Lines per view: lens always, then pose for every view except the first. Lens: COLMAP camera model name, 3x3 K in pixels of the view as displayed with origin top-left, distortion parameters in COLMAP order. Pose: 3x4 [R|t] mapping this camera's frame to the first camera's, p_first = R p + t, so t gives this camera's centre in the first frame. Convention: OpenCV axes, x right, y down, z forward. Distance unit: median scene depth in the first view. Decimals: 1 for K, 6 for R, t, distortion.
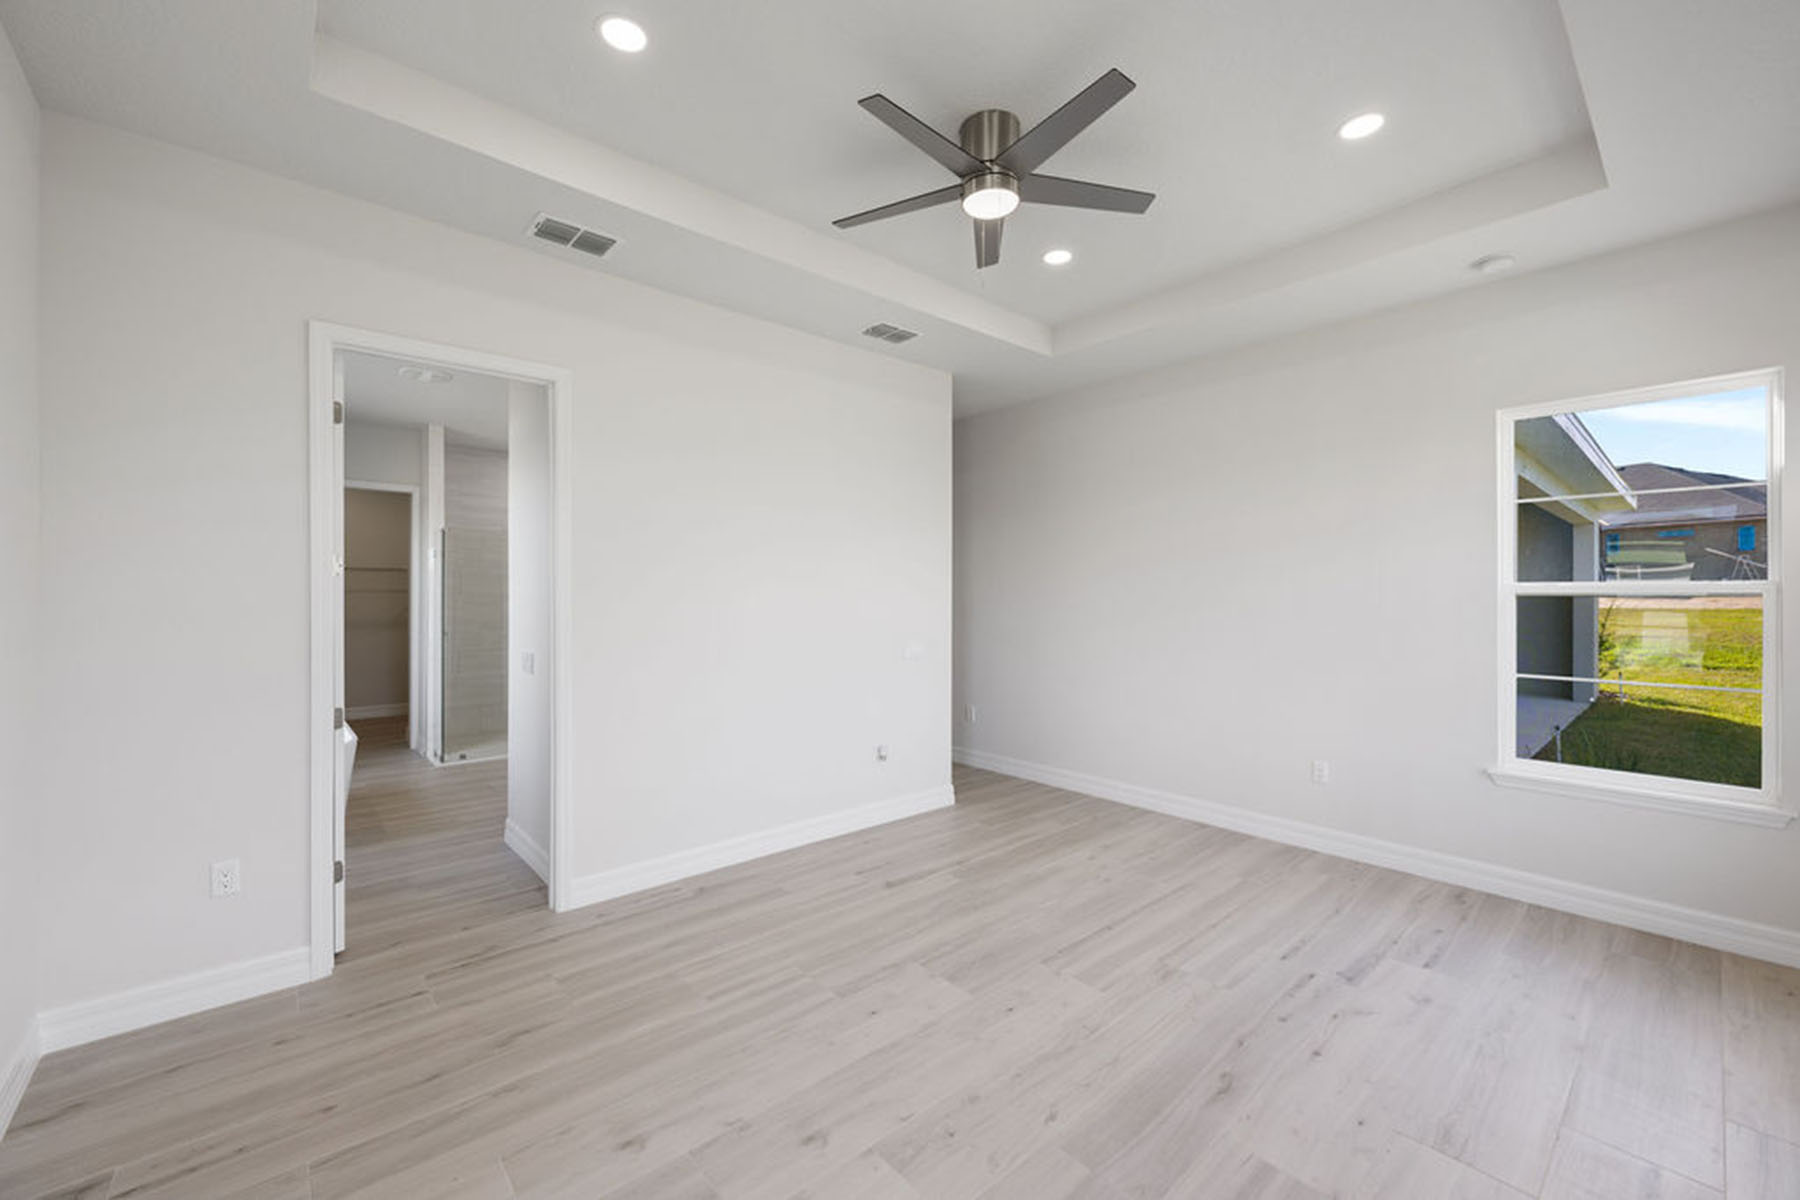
lens RADIAL K [[723.5, 0, 900.0], [0, 723.5, 600.0], [0, 0, 1]] dist [-0.000569, -0.000025]
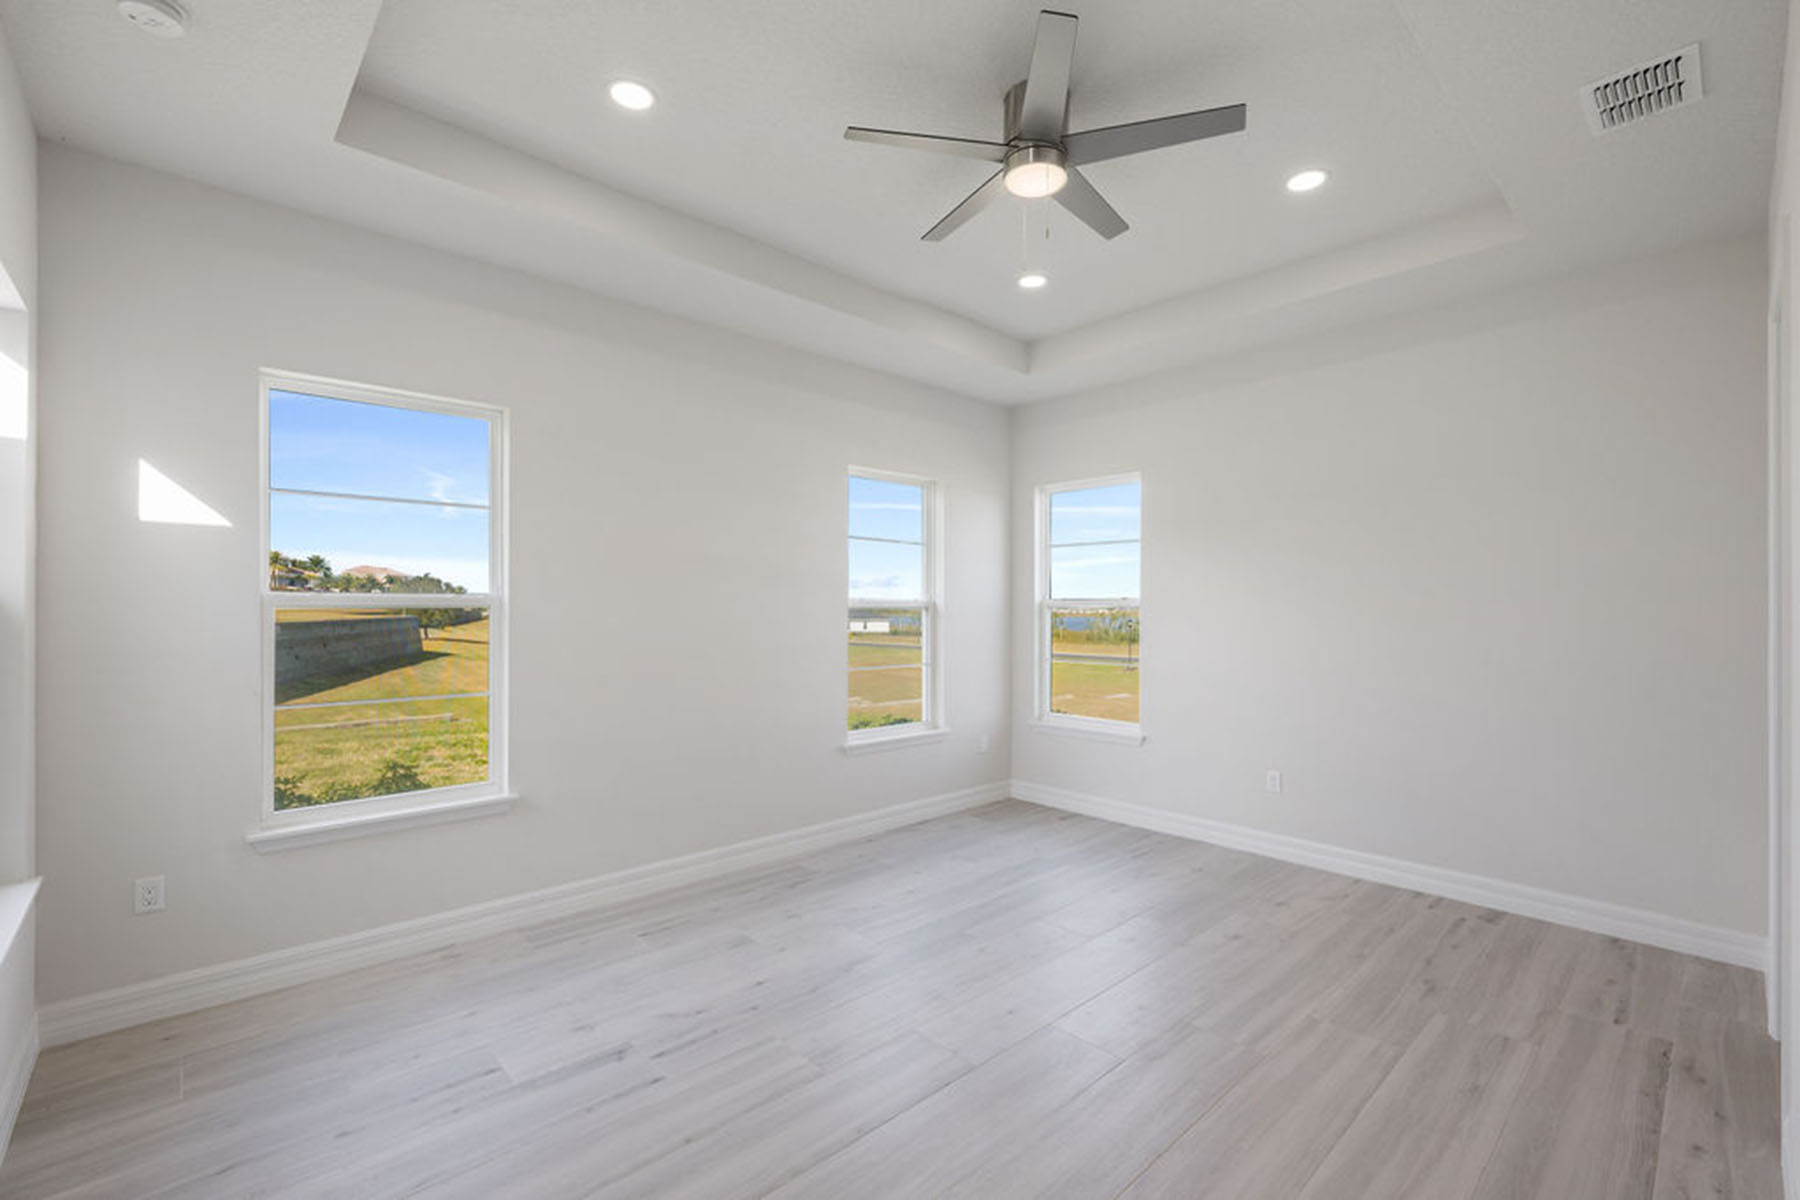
lens RADIAL K [[770.3, 0, 891.8], [0, 770.3, 597.2], [0, 0, 1]] dist [0.000410, 0.000053]
pose [[-0.999863, -0.003849, -0.016100, 0.314765], [-0.003689, 0.999943, -0.010000, -0.011123], [0.016137, -0.009940, -0.999820, 1.934617]]
